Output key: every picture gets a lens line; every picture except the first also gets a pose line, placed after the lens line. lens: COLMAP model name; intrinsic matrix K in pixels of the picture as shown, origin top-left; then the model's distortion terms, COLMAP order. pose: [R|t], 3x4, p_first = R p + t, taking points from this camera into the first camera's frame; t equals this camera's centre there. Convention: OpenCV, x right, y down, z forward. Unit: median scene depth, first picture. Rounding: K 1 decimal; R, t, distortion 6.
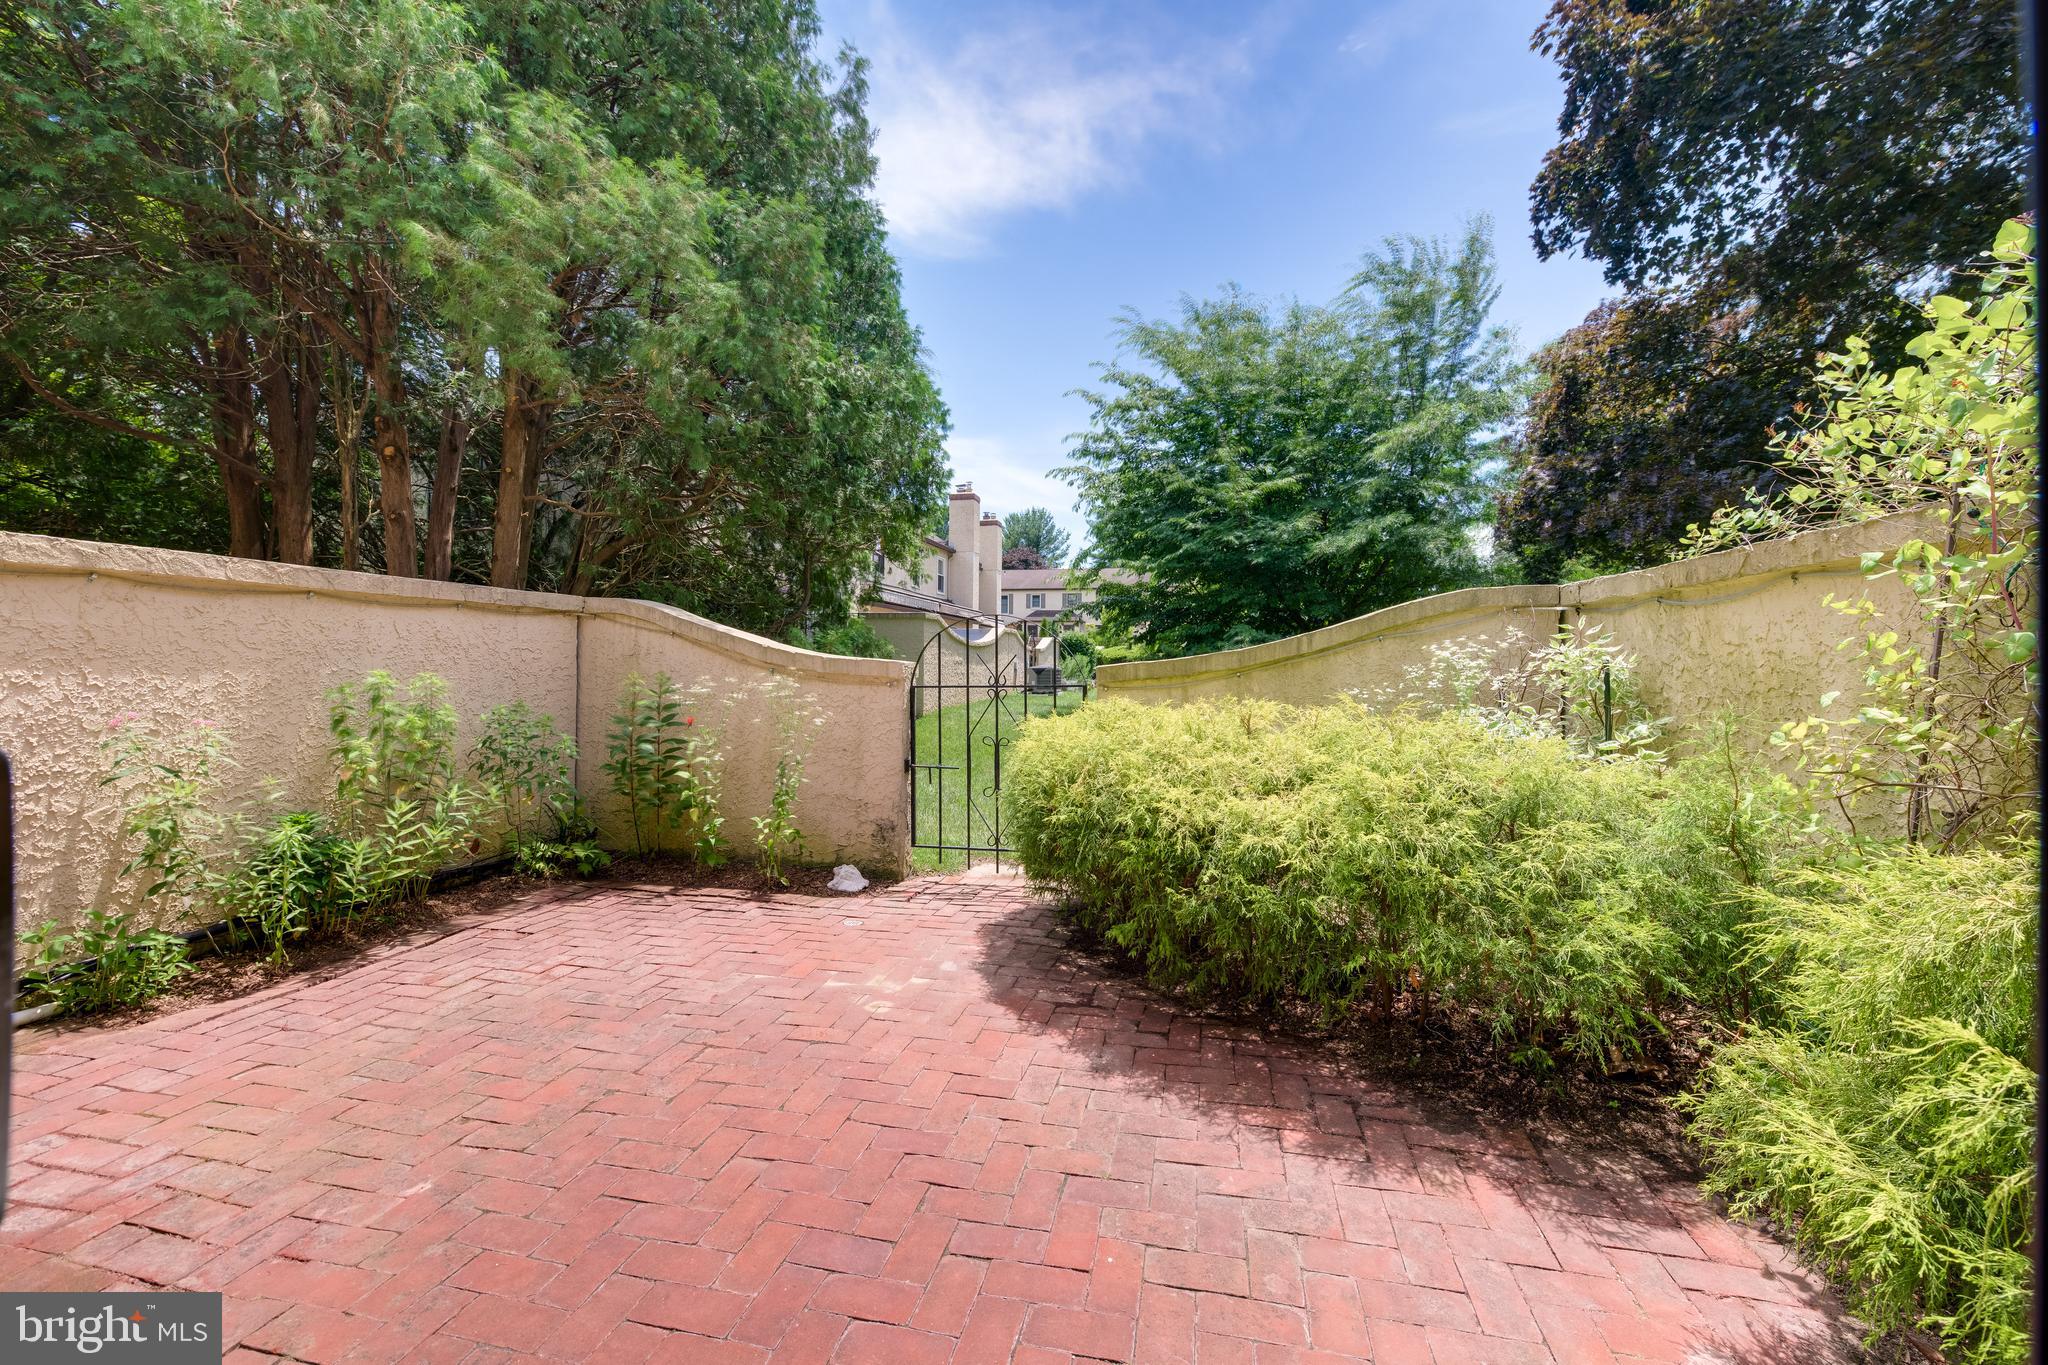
lens RADIAL K [[817.1, 0, 1020.6], [0, 817.1, 625.2], [0, 0, 1]] dist [-0.001713, -0.000297]
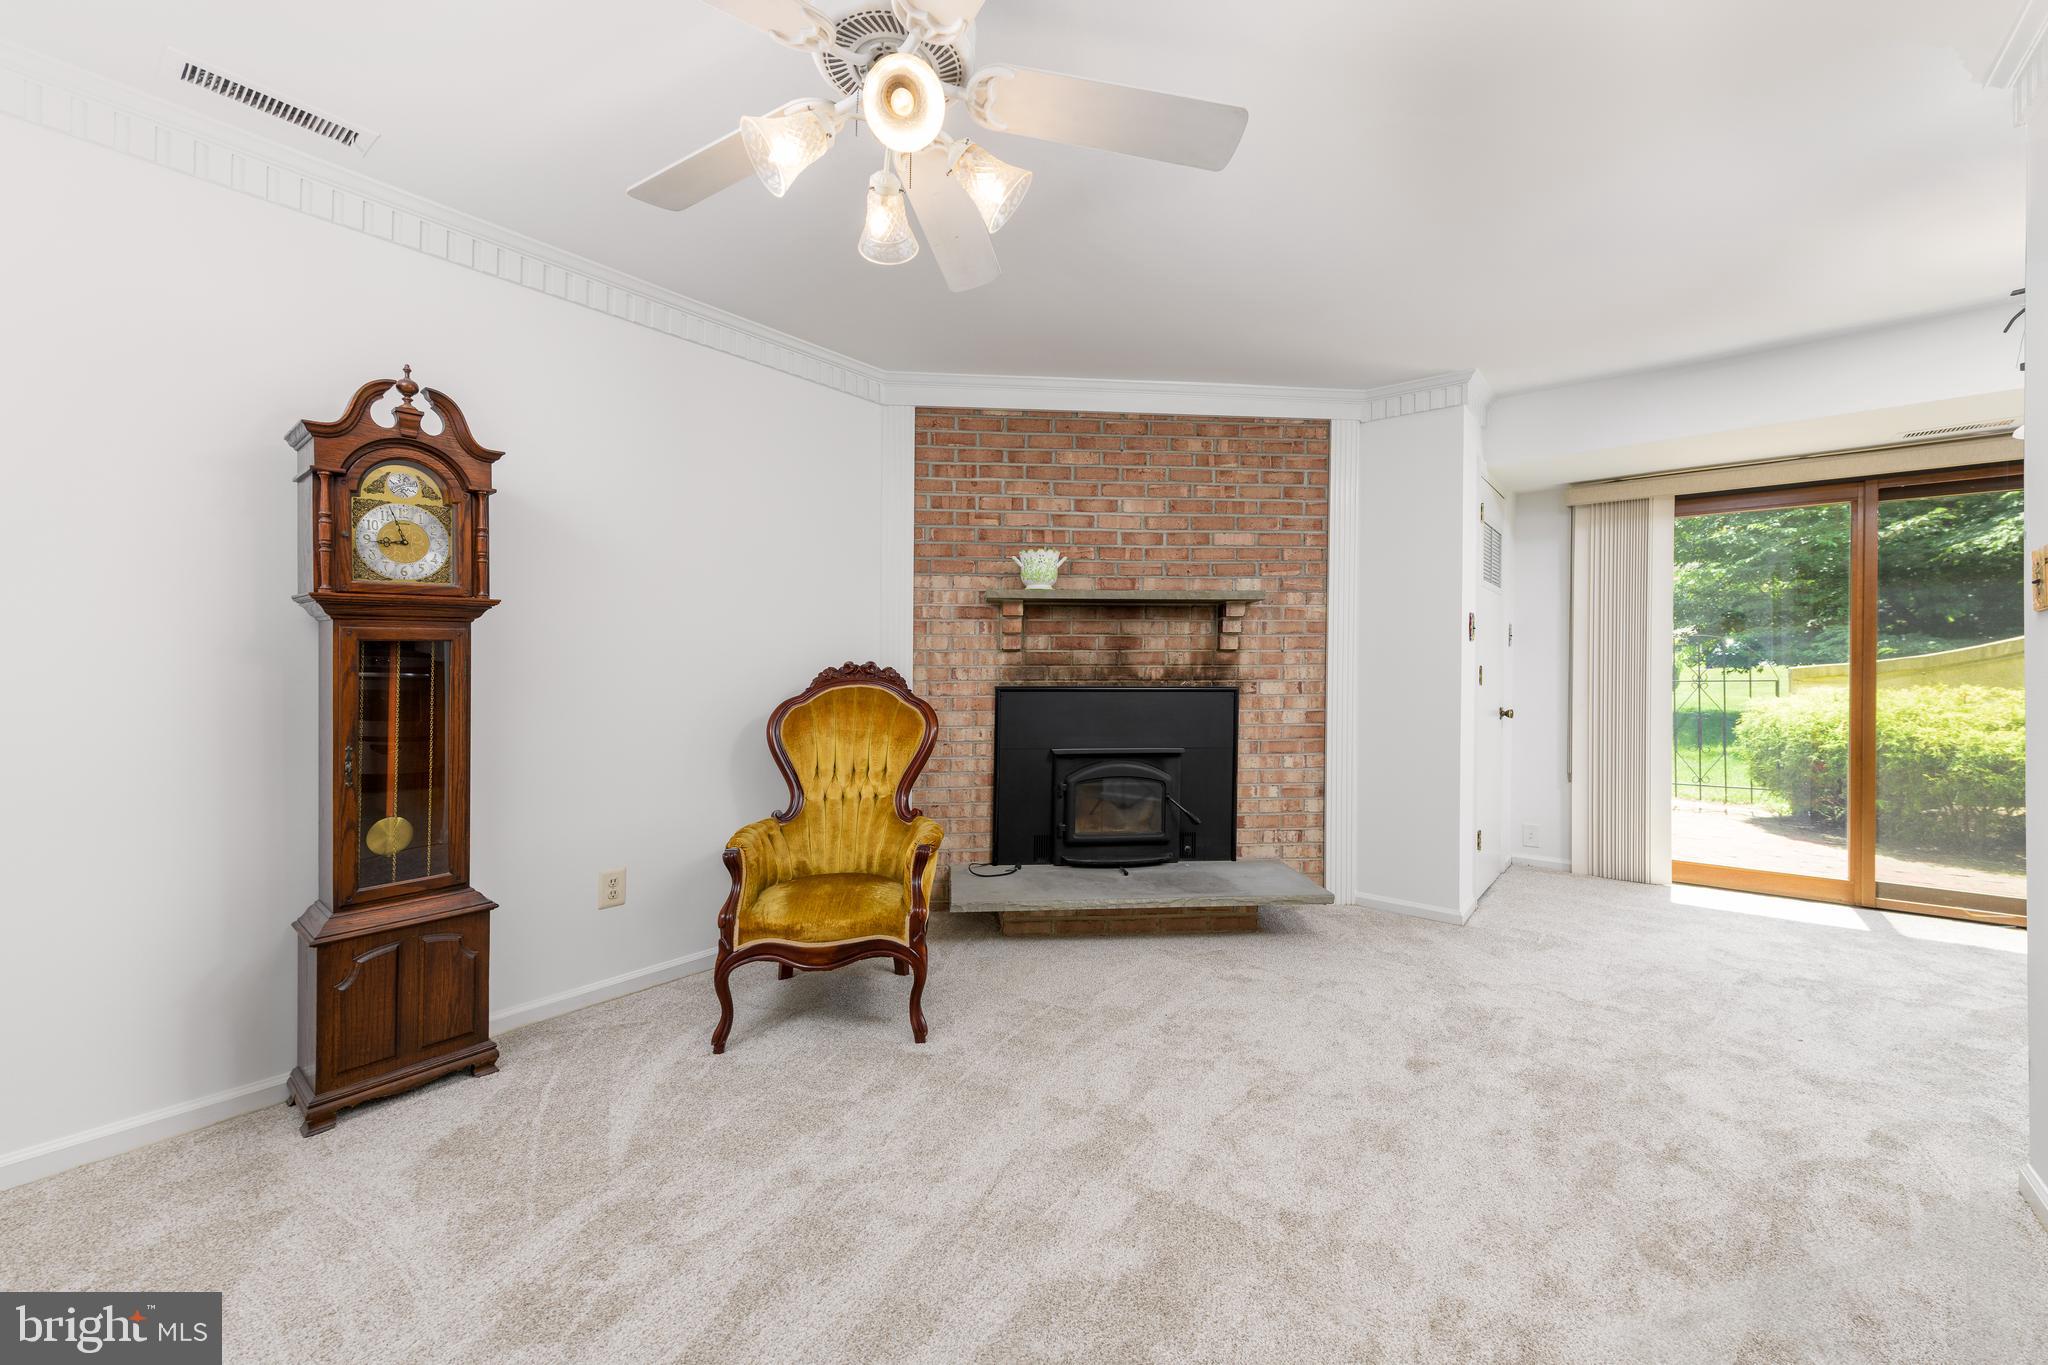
lens RADIAL K [[809.9, 0, 1024.2], [0, 809.9, 672.0], [0, 0, 1]] dist [0.017057, -0.000087]
pose [[0.899515, -0.004603, -0.436866, -0.747090], [0.027361, 0.998575, 0.045815, -0.074457], [0.436032, -0.053164, 0.898359, -1.453449]]
